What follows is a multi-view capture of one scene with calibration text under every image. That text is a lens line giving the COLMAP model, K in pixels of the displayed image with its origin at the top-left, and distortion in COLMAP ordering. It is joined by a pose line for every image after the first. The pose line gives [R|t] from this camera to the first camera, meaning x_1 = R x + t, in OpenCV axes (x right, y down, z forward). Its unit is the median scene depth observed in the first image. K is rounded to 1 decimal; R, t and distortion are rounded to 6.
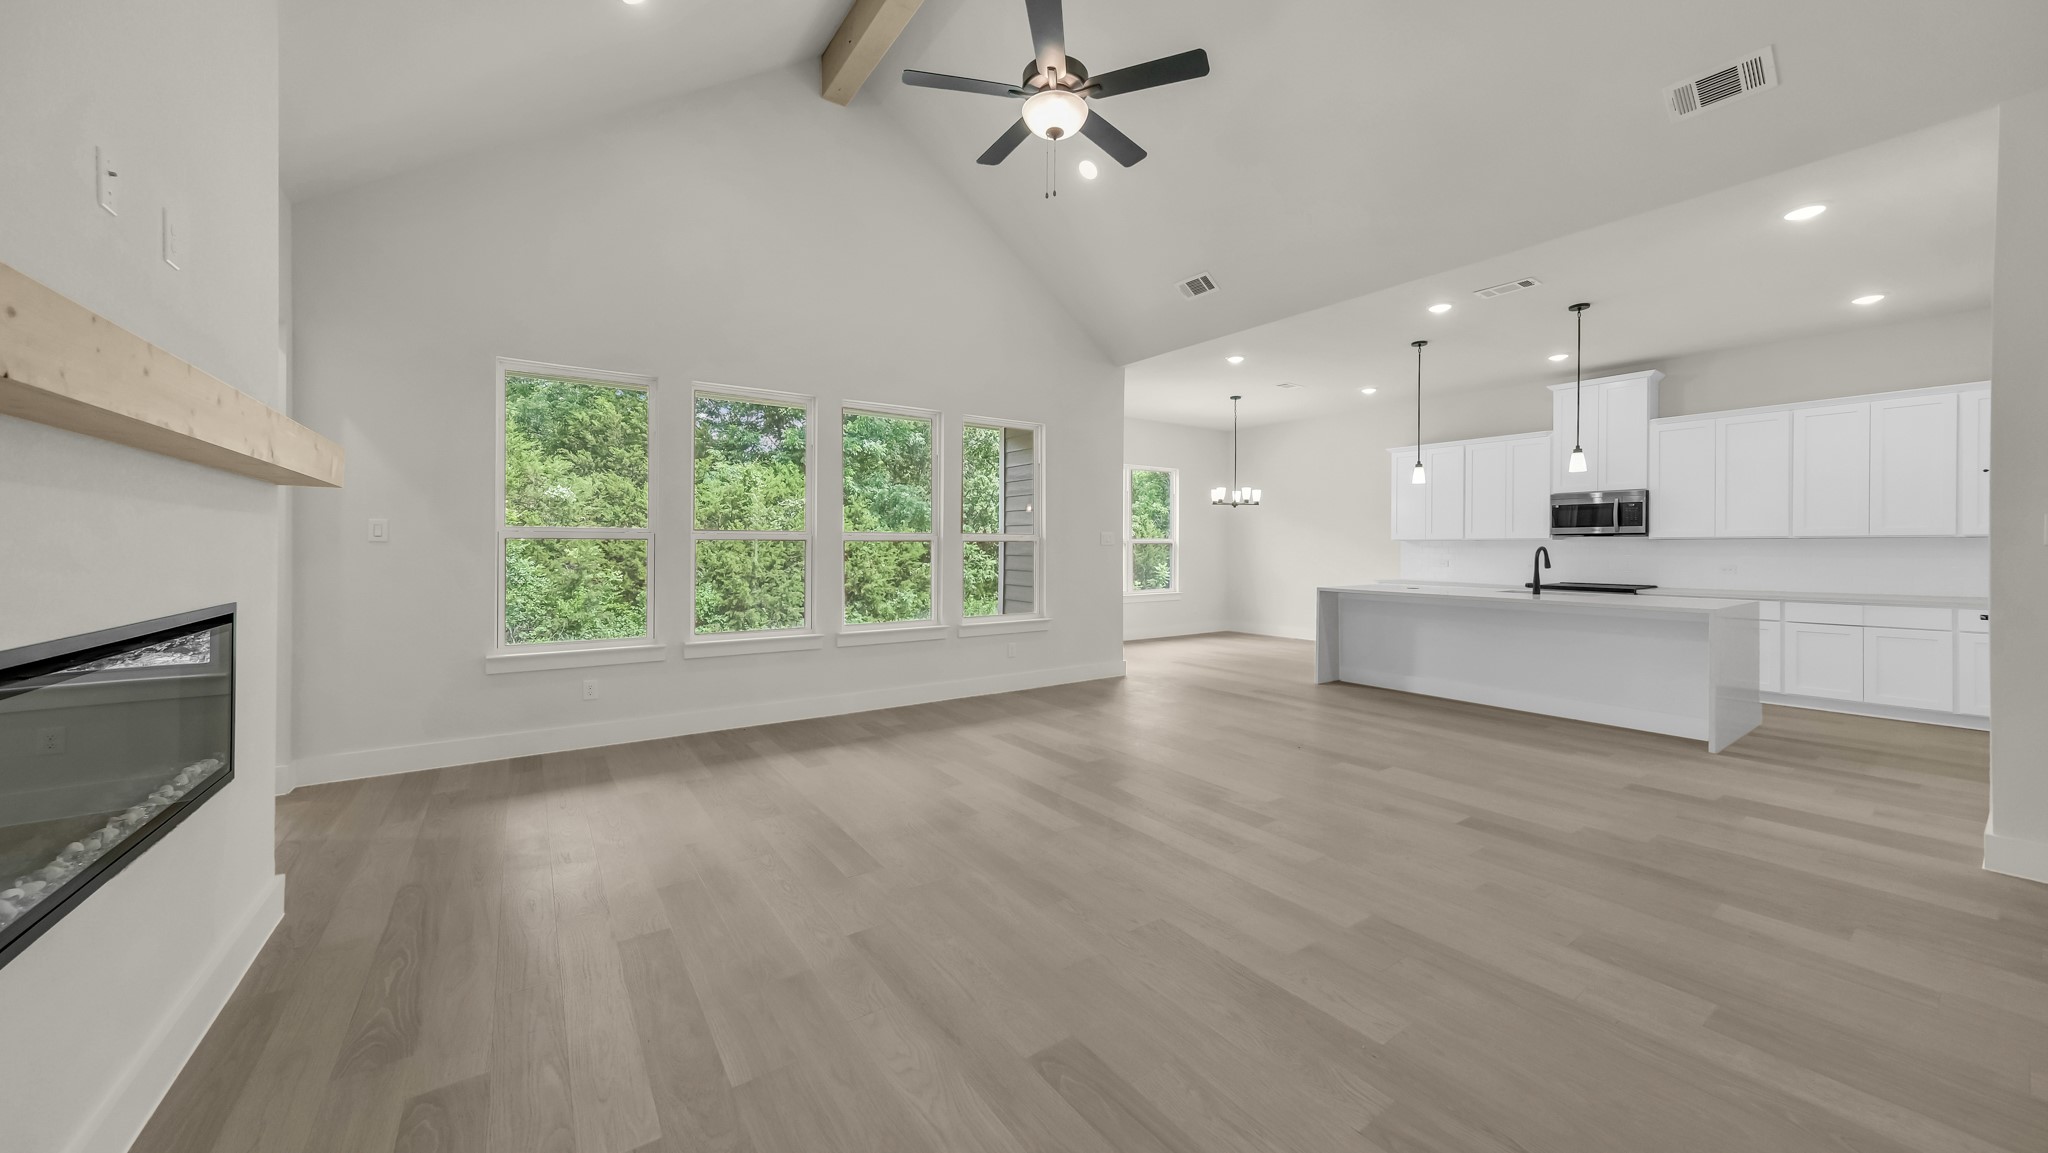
lens RADIAL K [[725.6, 0, 1028.7], [0, 725.6, 553.0], [0, 0, 1]] dist [-0.007997, -0.000003]
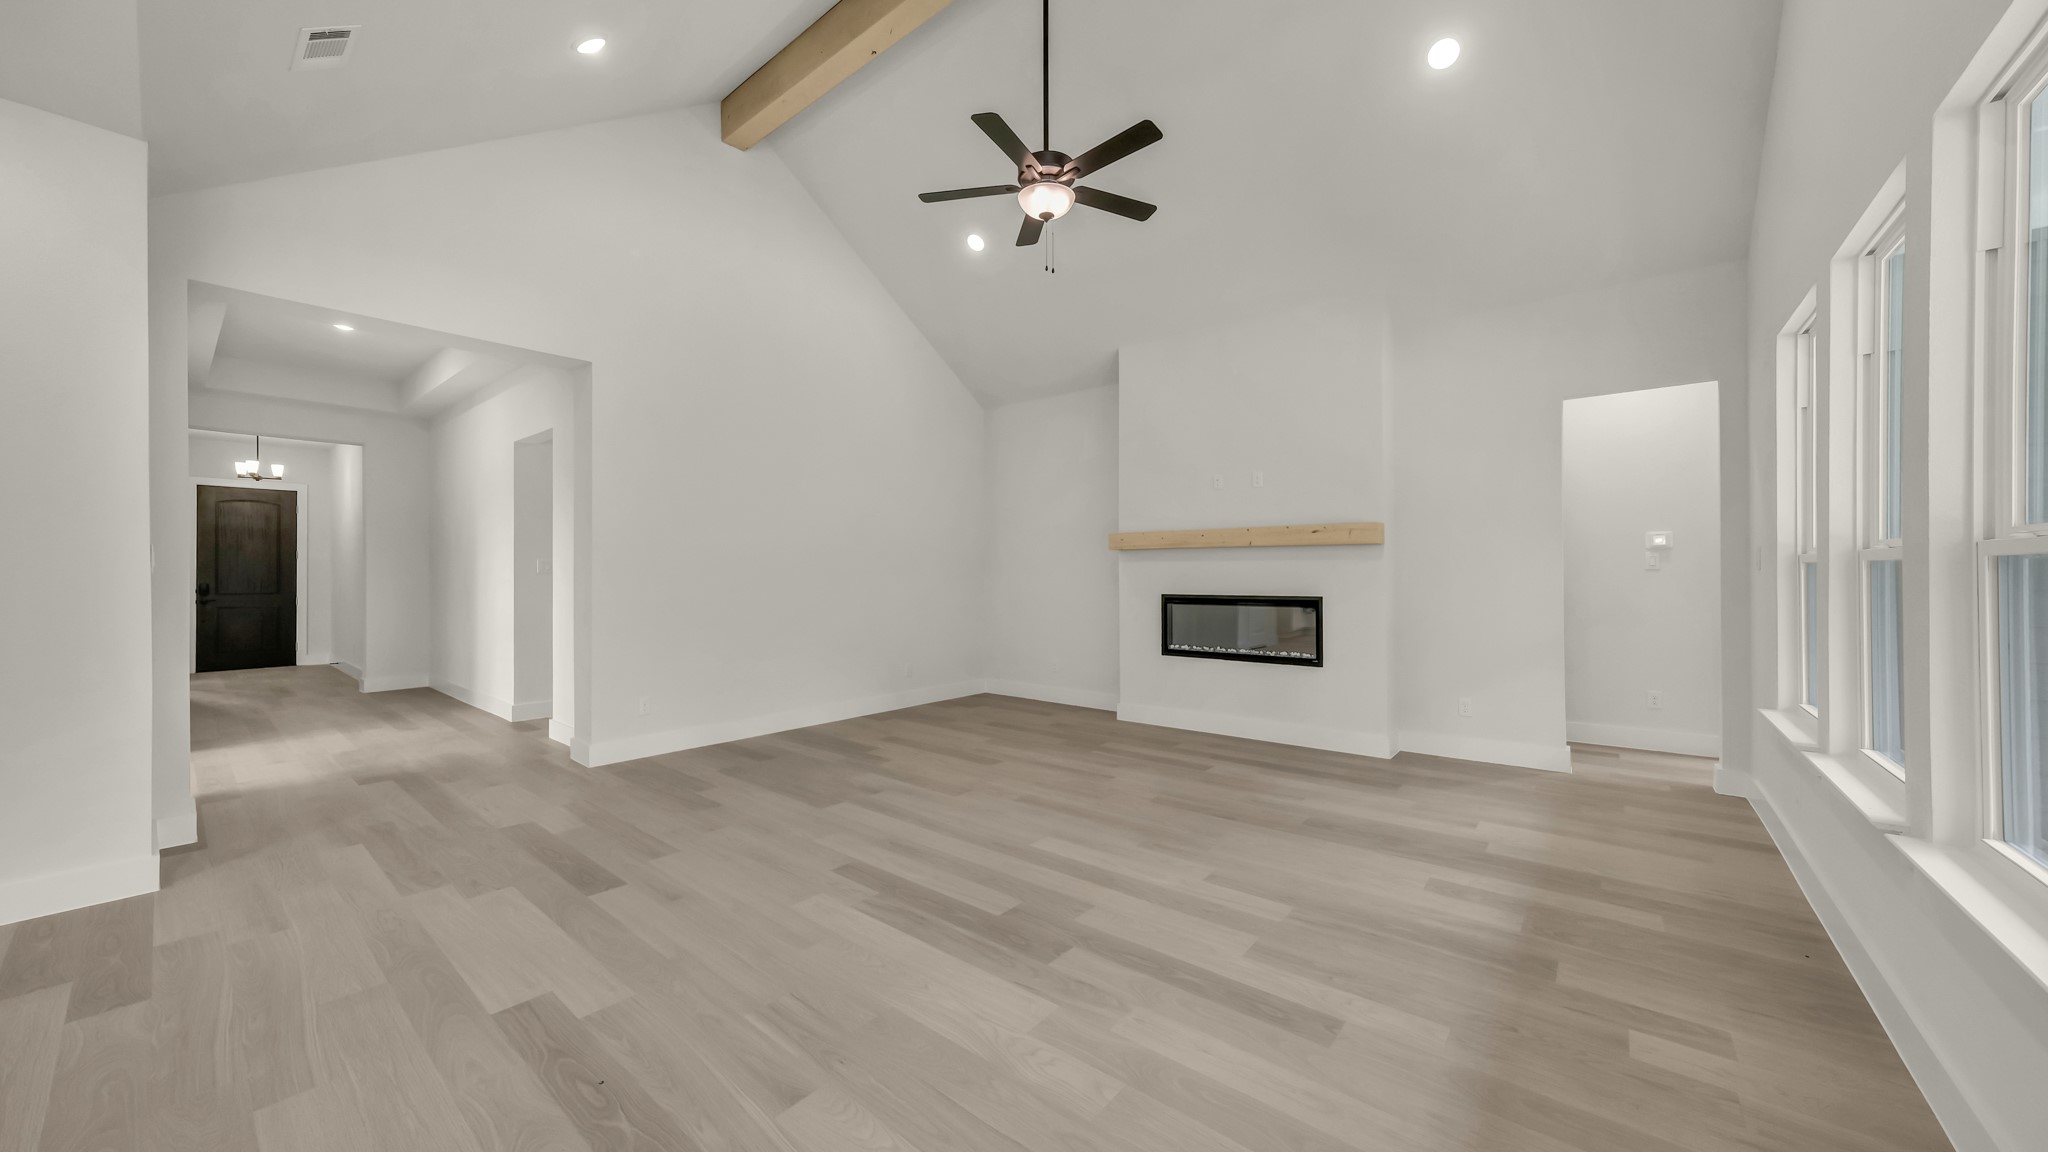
lens RADIAL K [[715.9, 0, 1027.9], [0, 715.9, 563.9], [0, 0, 1]] dist [-0.001897, 0.000015]
pose [[-0.961518, -0.003006, -0.274725, 0.167744], [-0.000954, 0.999971, -0.007604, -0.007341], [0.274739, -0.007049, -0.961493, 0.929442]]
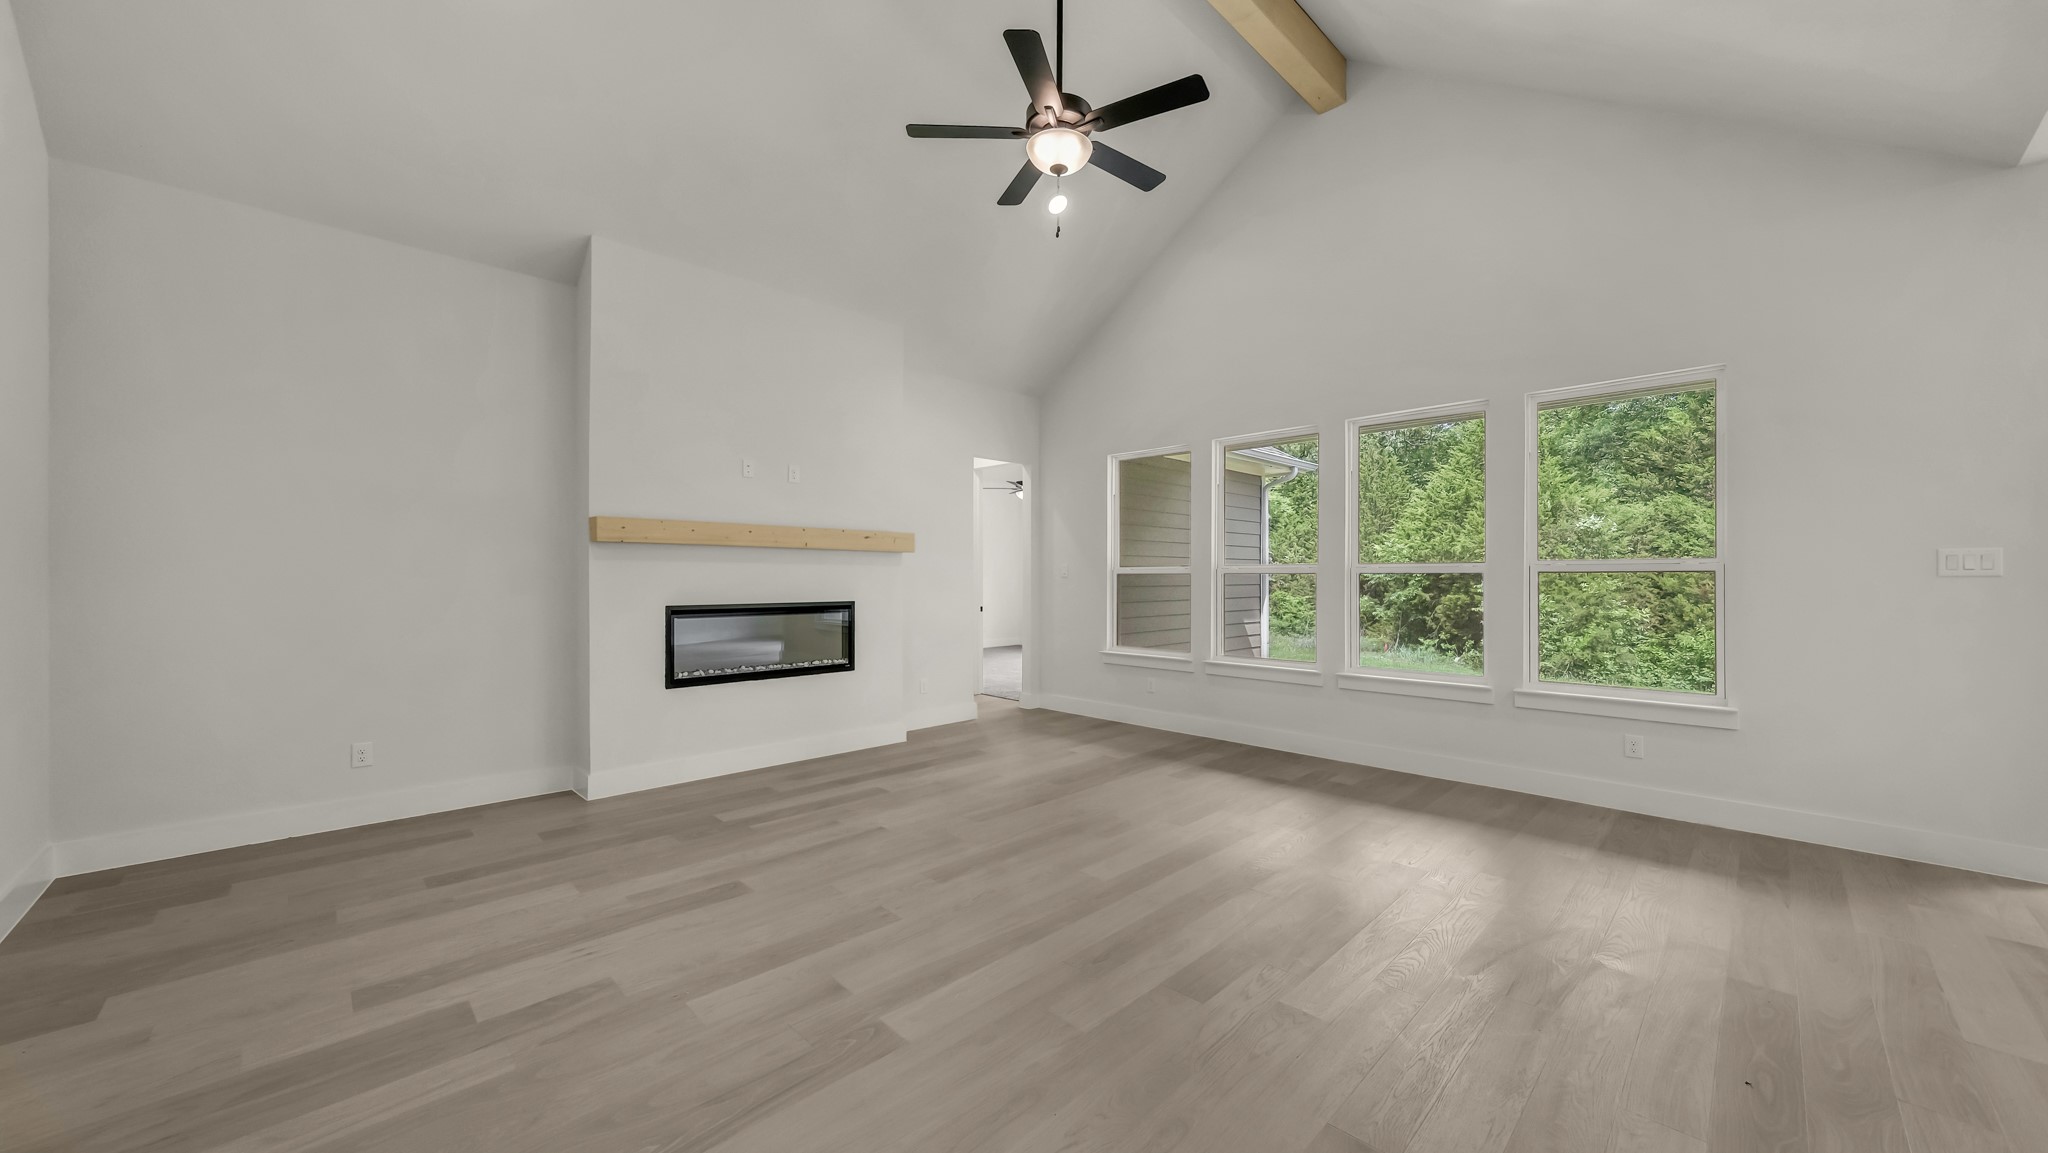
lens RADIAL K [[721.6, 0, 1024.0], [0, 721.6, 576.5], [0, 0, 1]] dist [-0.001217, 0.000154]
pose [[0.164175, -0.006449, -0.986410, 0.451631], [-0.009100, 0.999926, -0.008052, -0.000693], [0.986389, 0.010298, 0.164104, 0.350074]]
